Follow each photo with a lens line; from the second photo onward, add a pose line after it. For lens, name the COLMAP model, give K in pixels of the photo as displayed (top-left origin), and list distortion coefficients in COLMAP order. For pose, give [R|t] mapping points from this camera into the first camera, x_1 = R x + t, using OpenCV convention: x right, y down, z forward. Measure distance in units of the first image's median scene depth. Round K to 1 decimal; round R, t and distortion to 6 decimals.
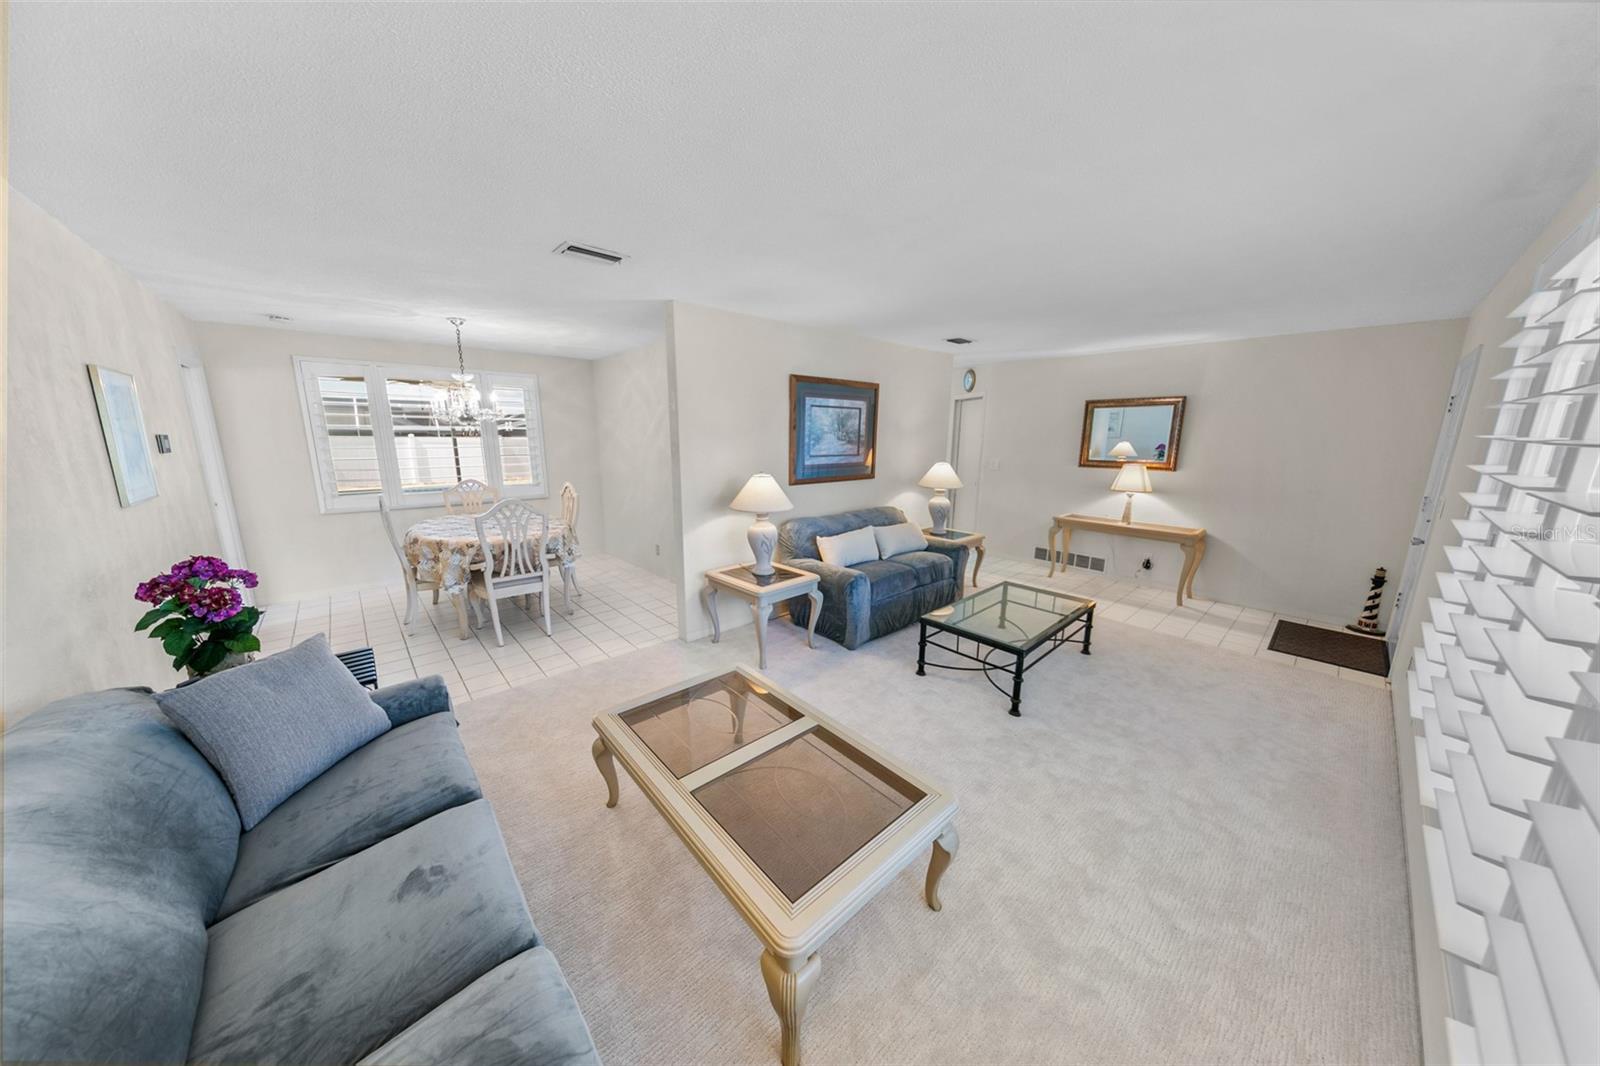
lens RADIAL K [[494.4, 0, 800.0], [0, 494.4, 533.0], [0, 0, 1]] dist [0.001073, -0.000021]
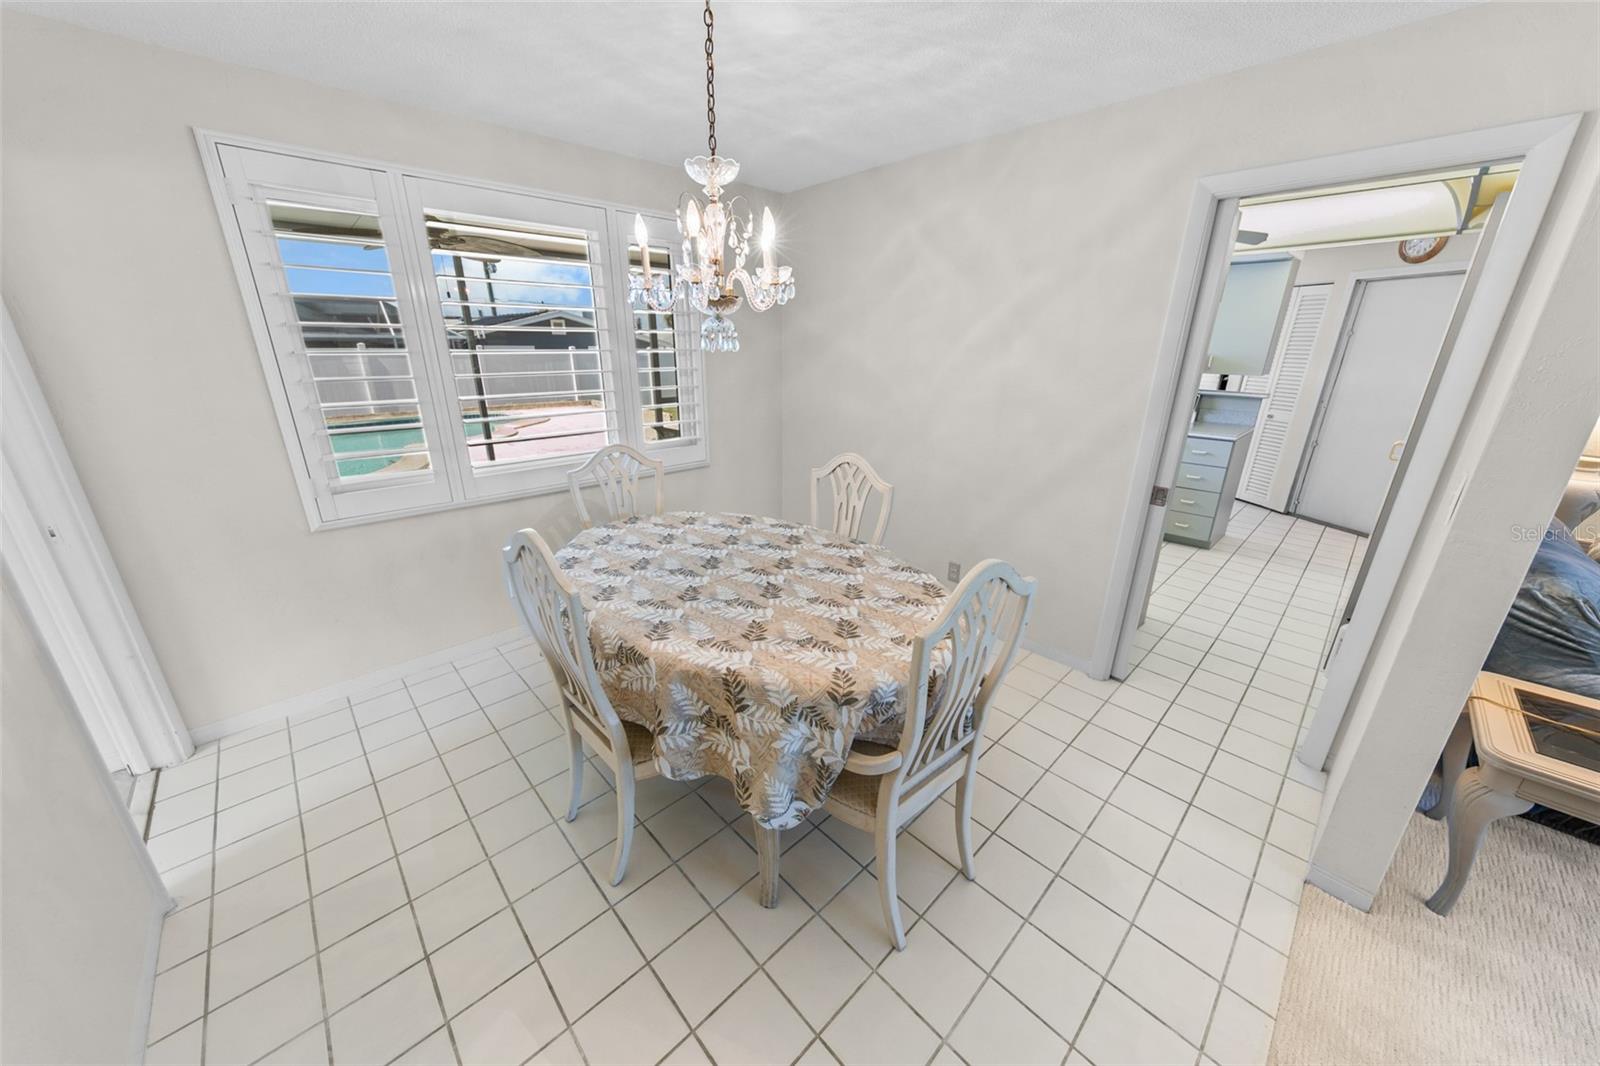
lens RADIAL K [[557.8, 0, 800.0], [0, 557.8, 533.0], [0, 0, 1]] dist [0.000552, 0.000017]
pose [[0.999832, -0.008598, 0.016163, -0.604331], [0.006374, 0.991107, 0.132917, -0.114493], [-0.017162, -0.132791, 0.990995, 0.558701]]
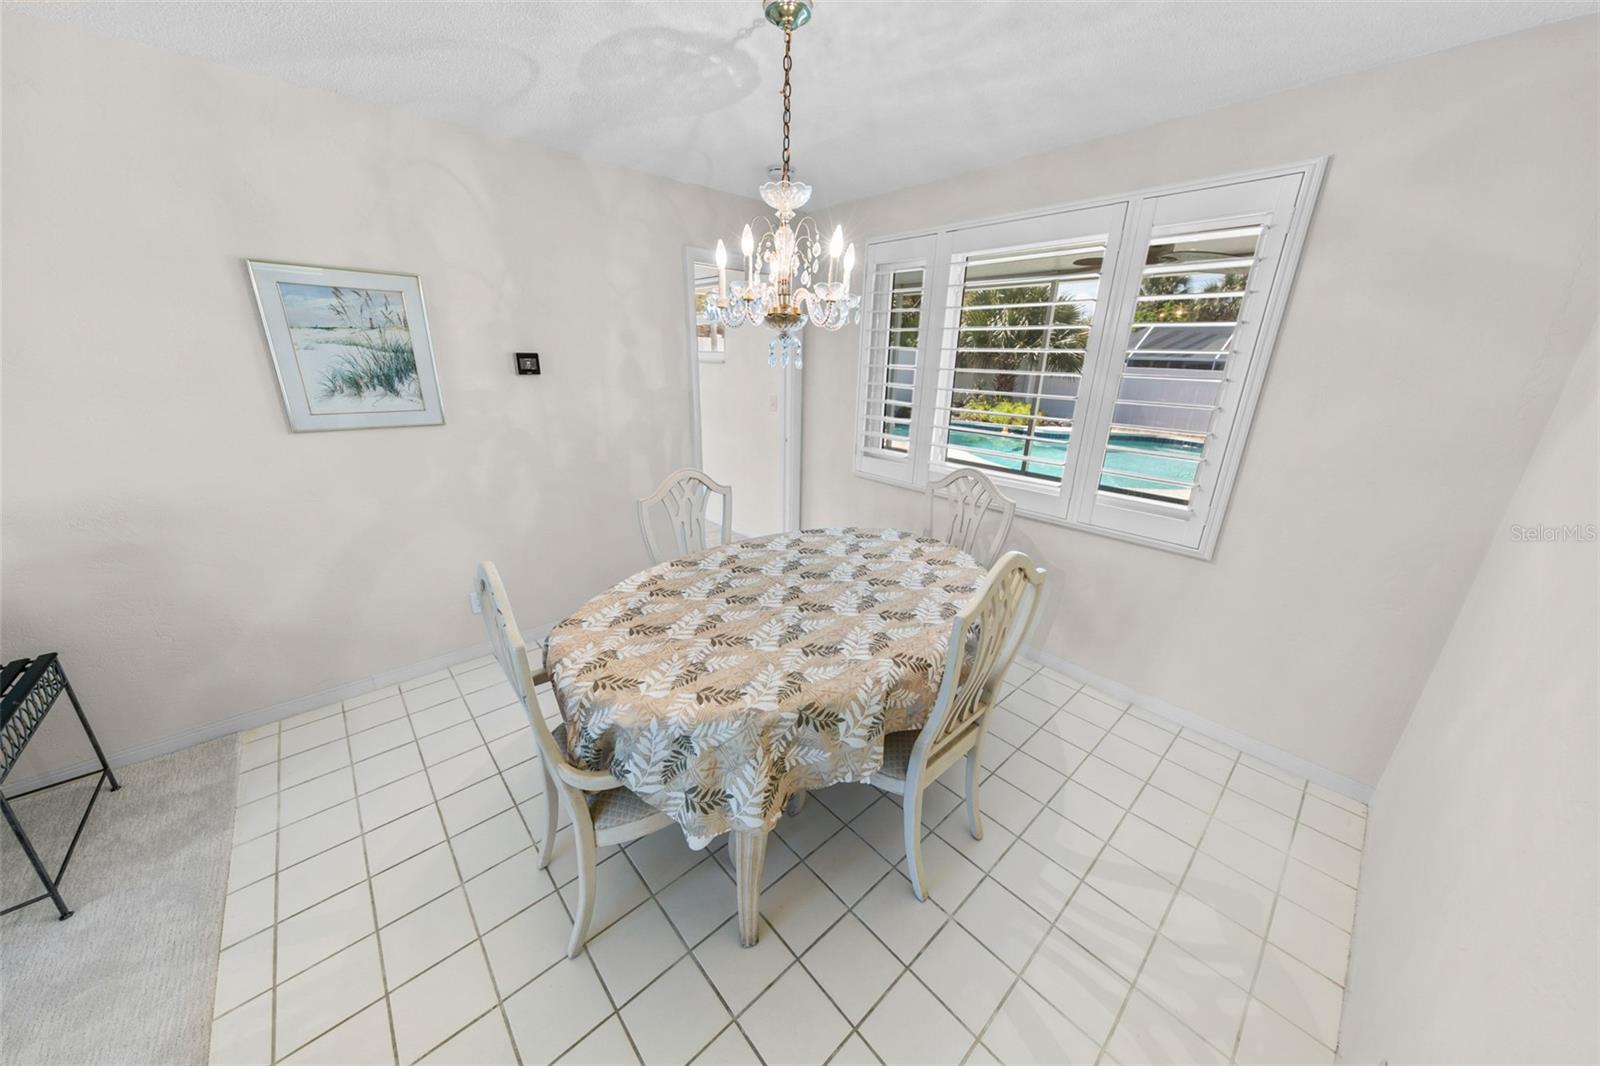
lens RADIAL K [[537.1, 0, 794.5], [0, 537.1, 527.7], [0, 0, 1]] dist [-0.001255, -0.000019]
pose [[-0.018365, 0.303347, -0.952703, -0.241198], [-0.220597, 0.928153, 0.299783, -0.200371], [0.975192, 0.215669, 0.049871, 0.978146]]
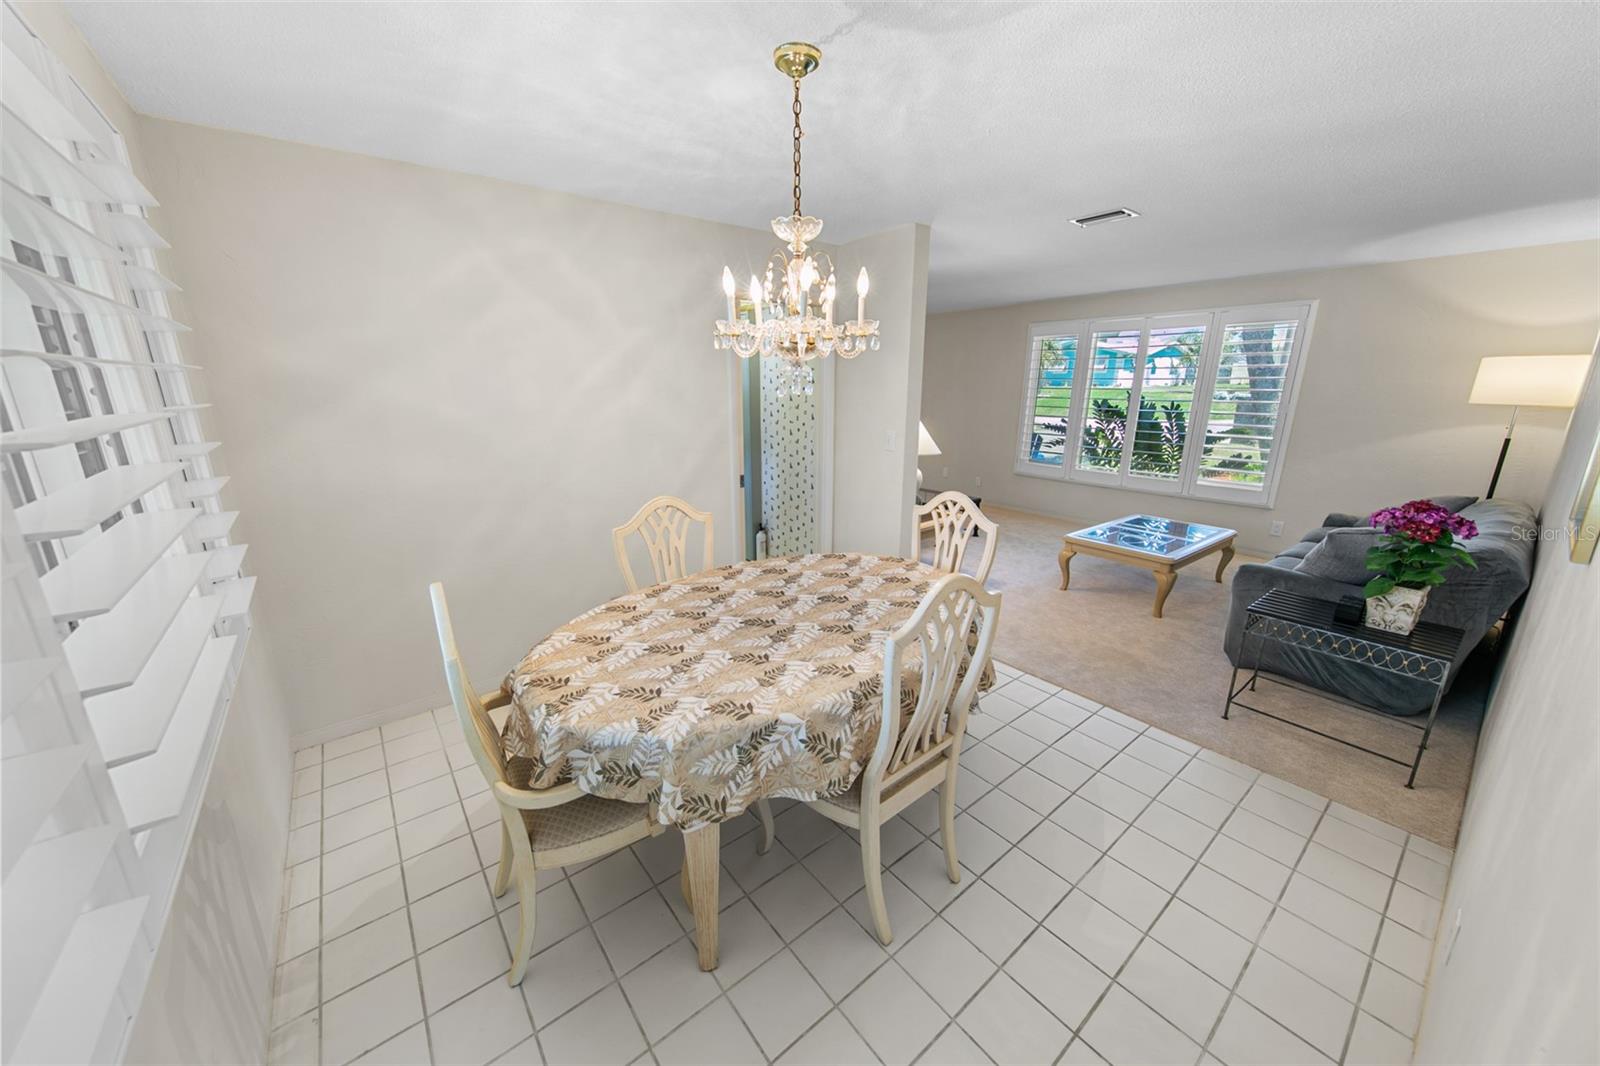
lens RADIAL K [[563.7, 0, 797.0], [0, 563.7, 531.5], [0, 0, 1]] dist [0.001801, -0.002529]
pose [[0.074672, -0.266783, 0.960860, -1.073334], [0.202328, 0.947562, 0.247367, -0.196701], [-0.976467, 0.175938, 0.124734, 0.931469]]
